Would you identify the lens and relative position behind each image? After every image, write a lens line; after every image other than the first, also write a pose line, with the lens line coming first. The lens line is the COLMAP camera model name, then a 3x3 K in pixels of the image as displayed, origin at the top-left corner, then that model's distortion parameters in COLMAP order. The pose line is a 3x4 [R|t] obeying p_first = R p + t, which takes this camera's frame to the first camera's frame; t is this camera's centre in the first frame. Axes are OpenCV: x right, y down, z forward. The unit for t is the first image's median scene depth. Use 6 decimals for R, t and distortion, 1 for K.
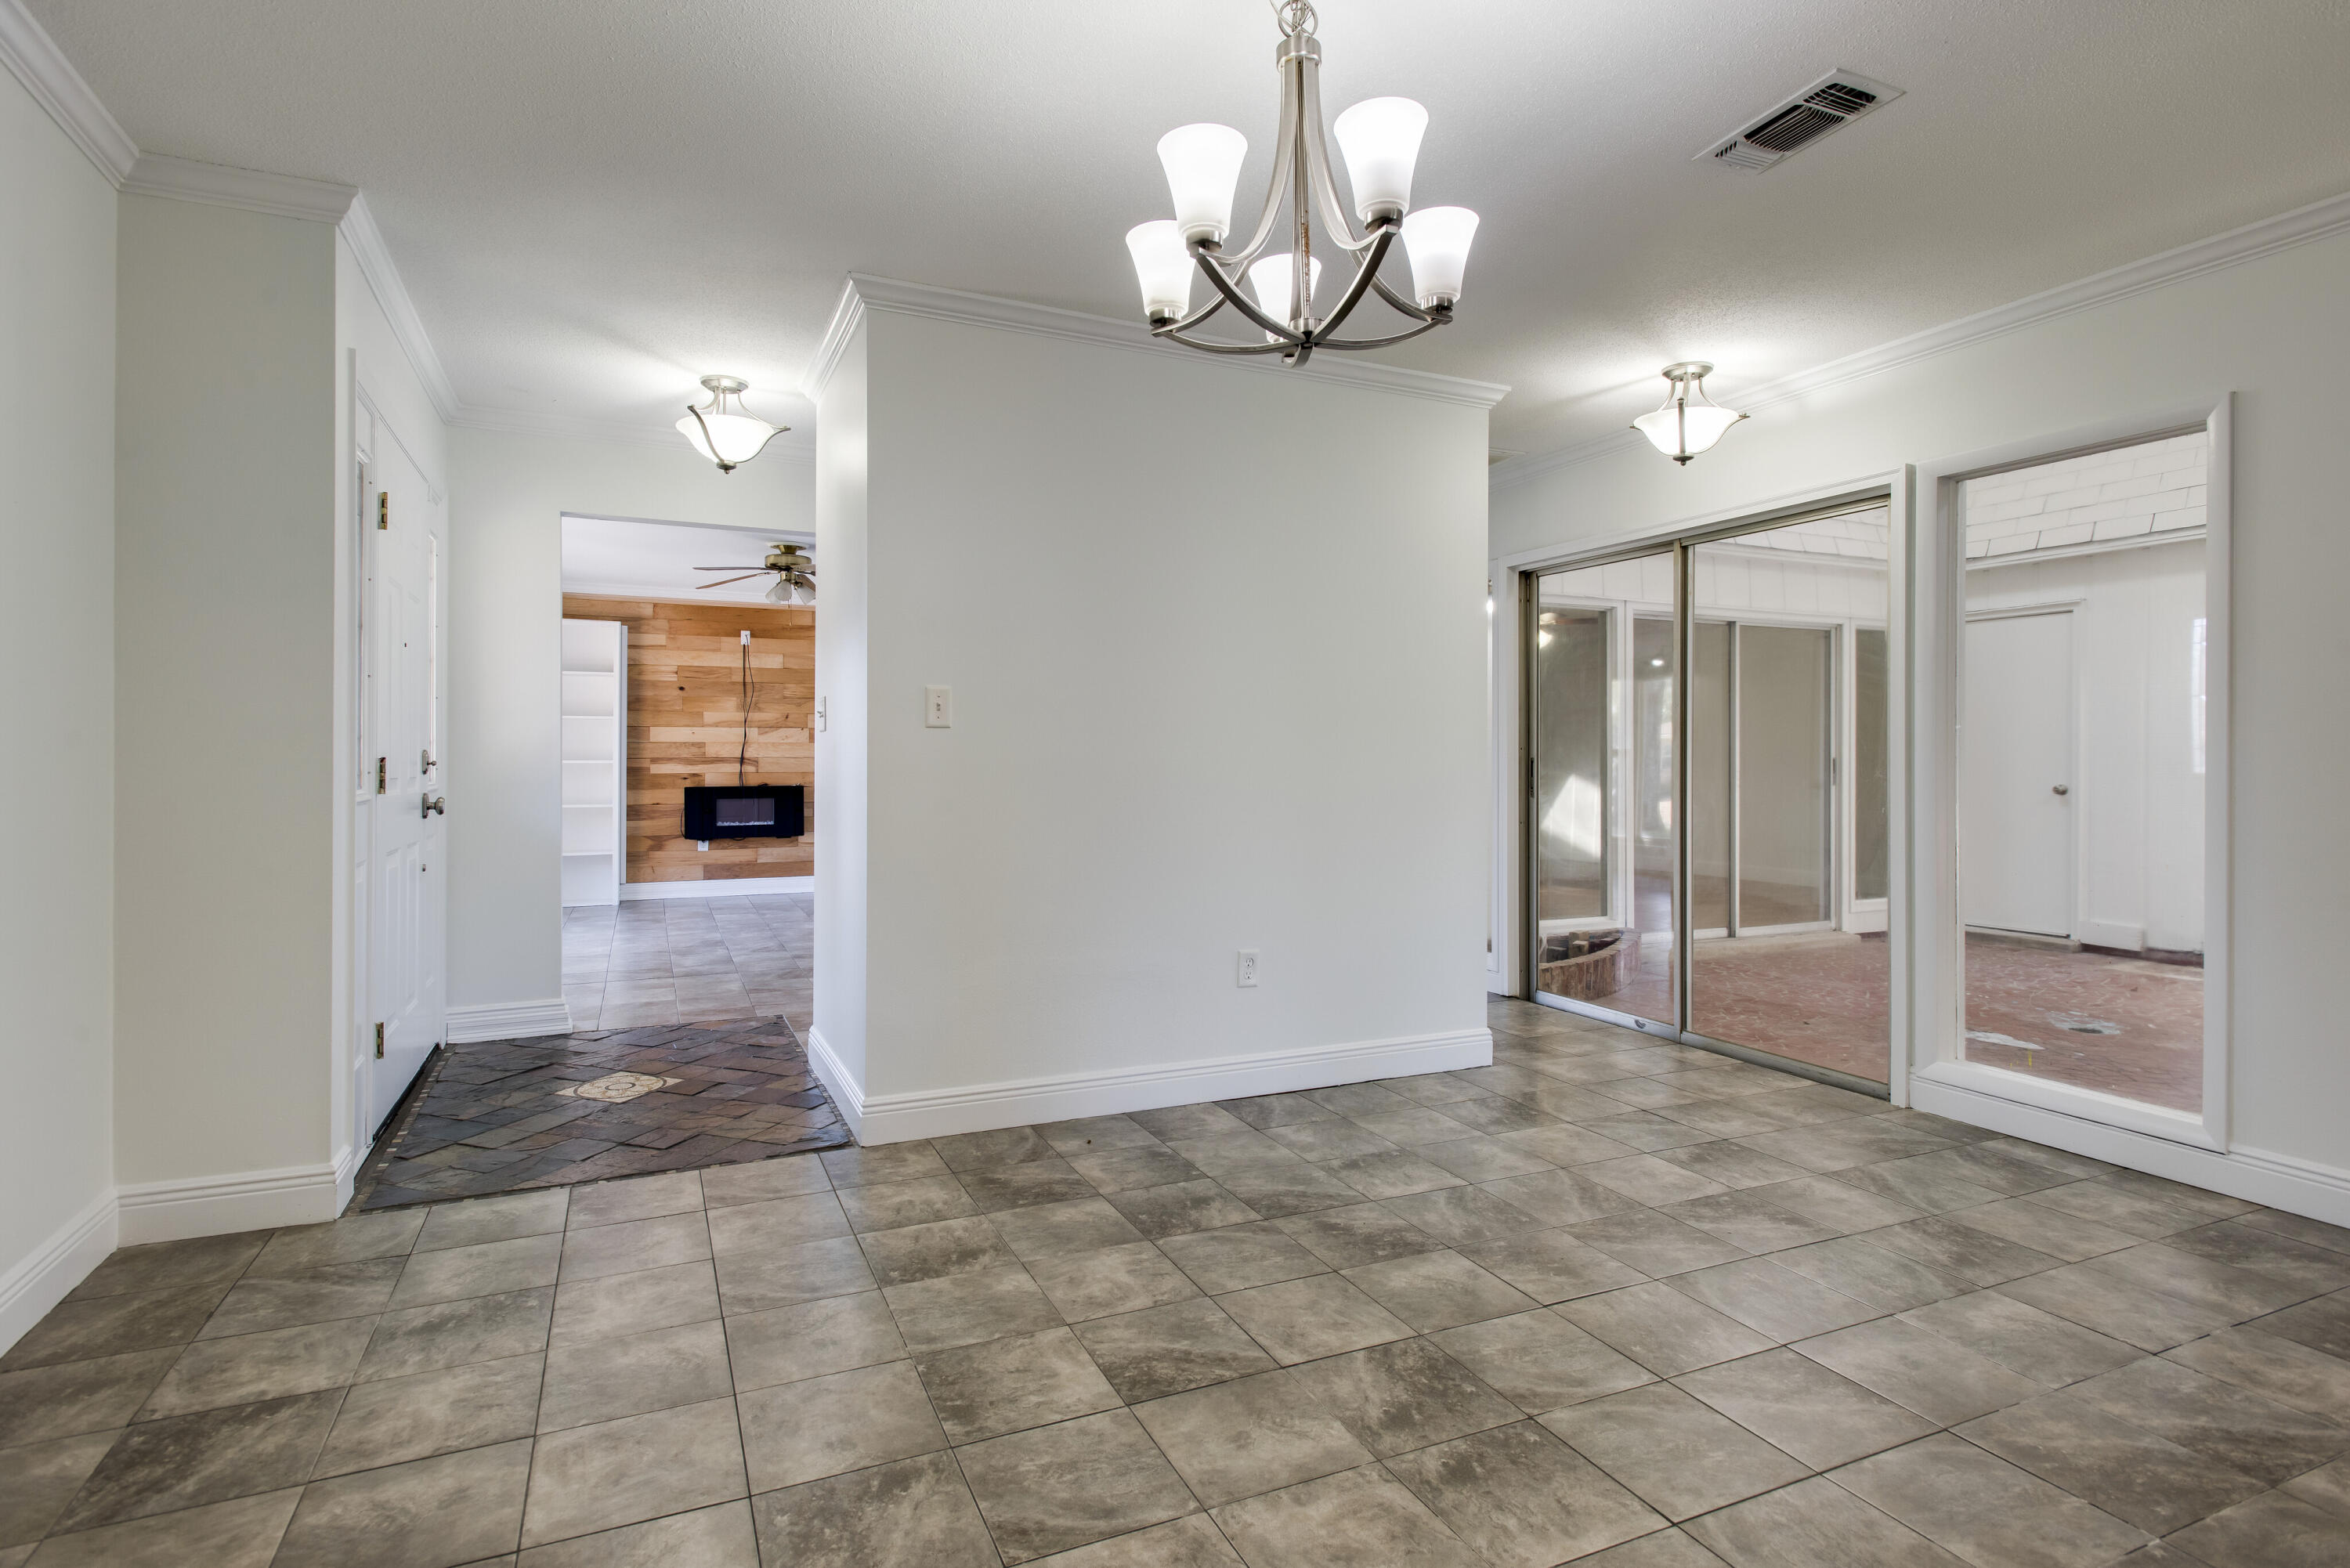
lens RADIAL K [[1107.9, 0, 1166.0], [0, 1107.9, 751.9], [0, 0, 1]] dist [0.020997, -0.003934]
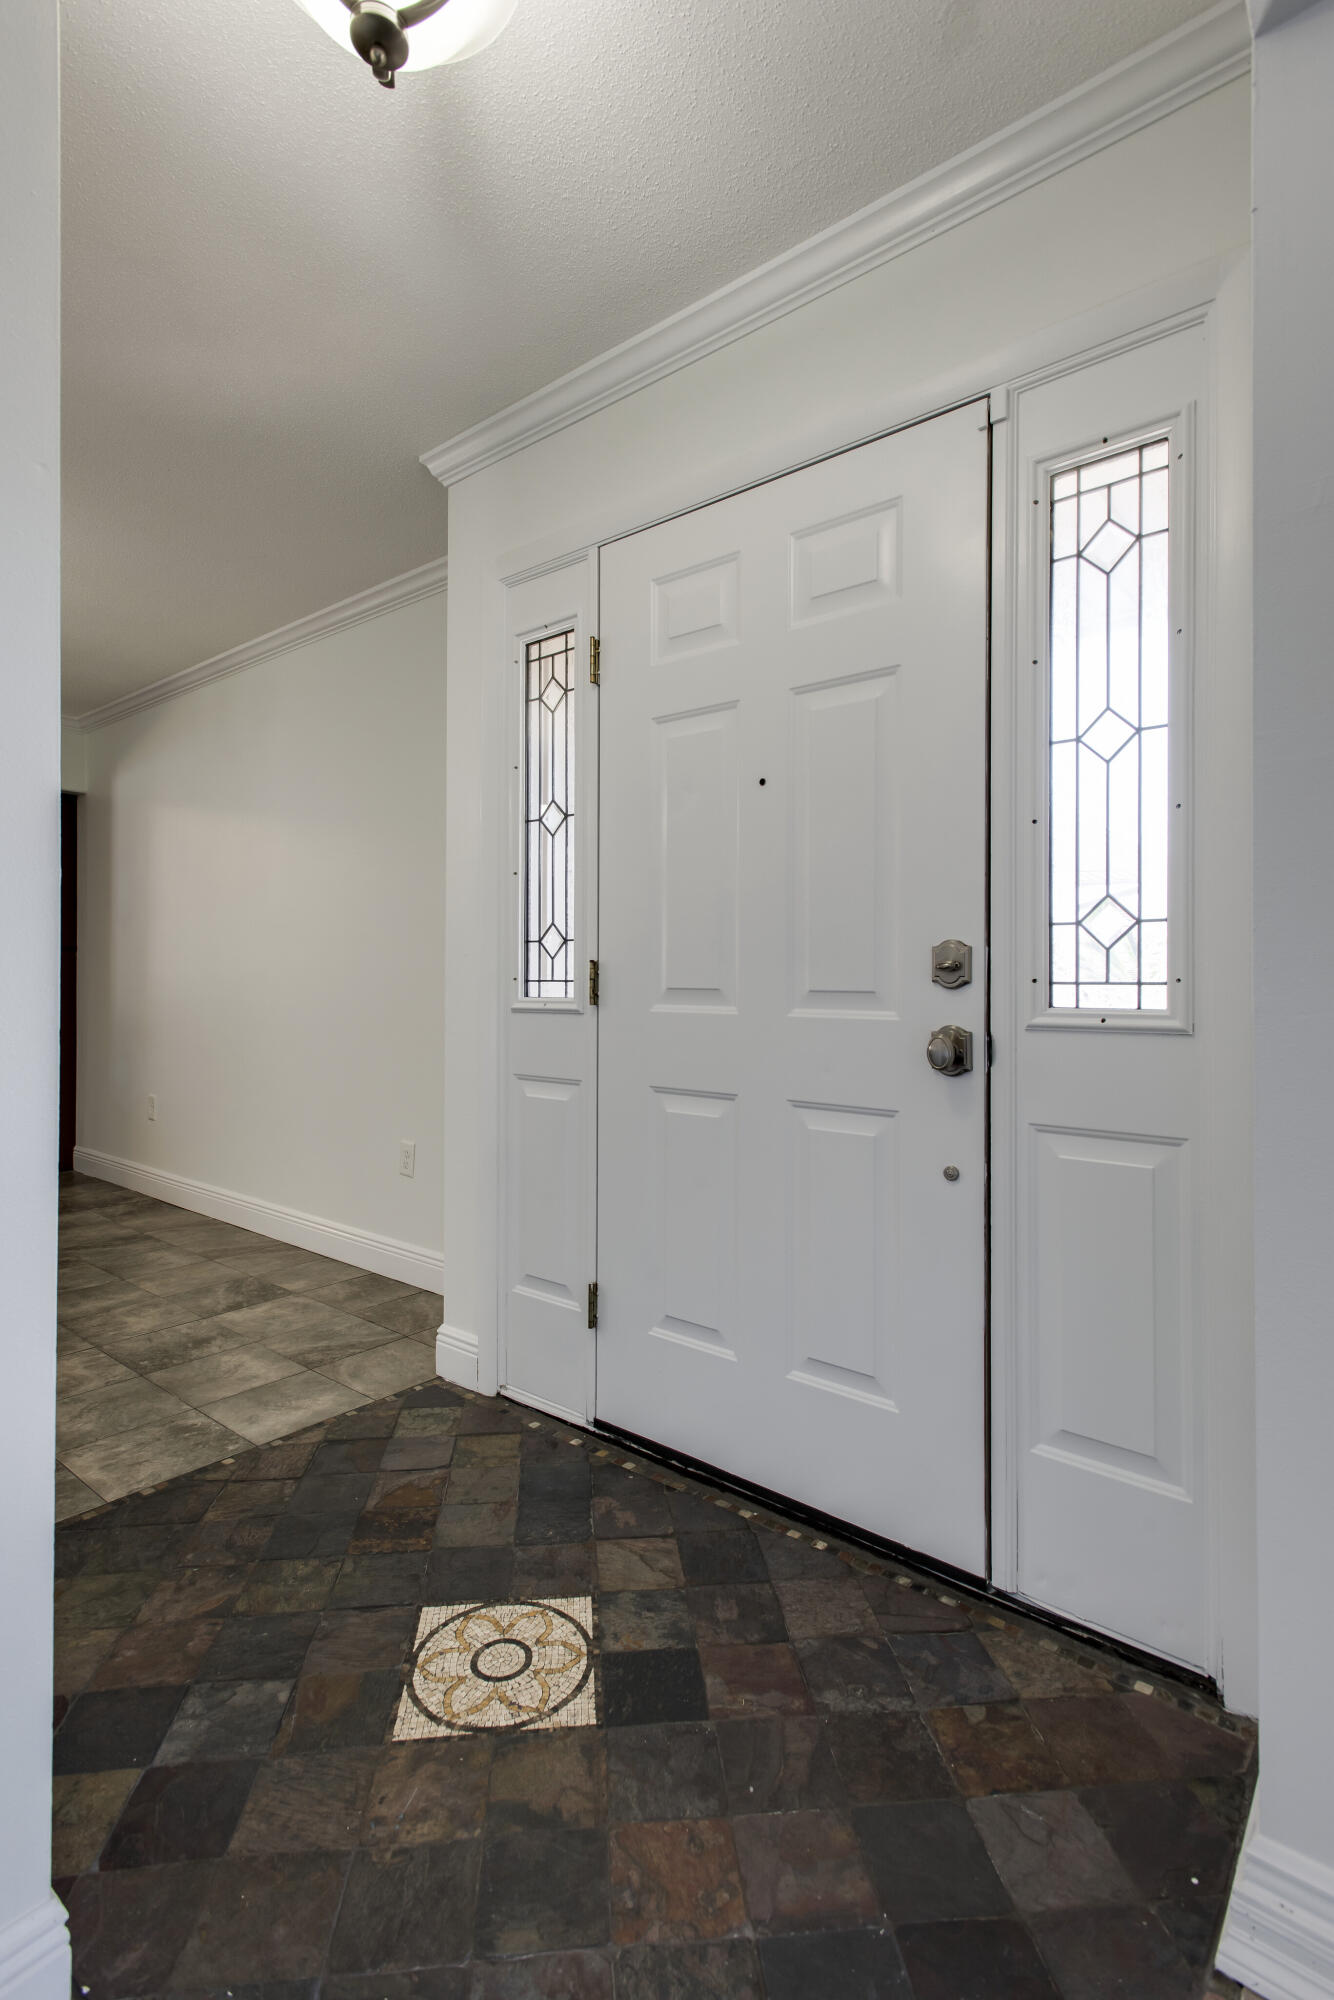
lens RADIAL K [[933.1, 0, 693.7], [0, 933.1, 982.5], [0, 0, 1]] dist [0.014118, -0.001200]
pose [[-0.890874, -0.003423, -0.454237, -0.272902], [-0.002436, 0.999993, -0.002758, 0.009873], [0.454244, -0.001351, -0.890876, 0.998247]]
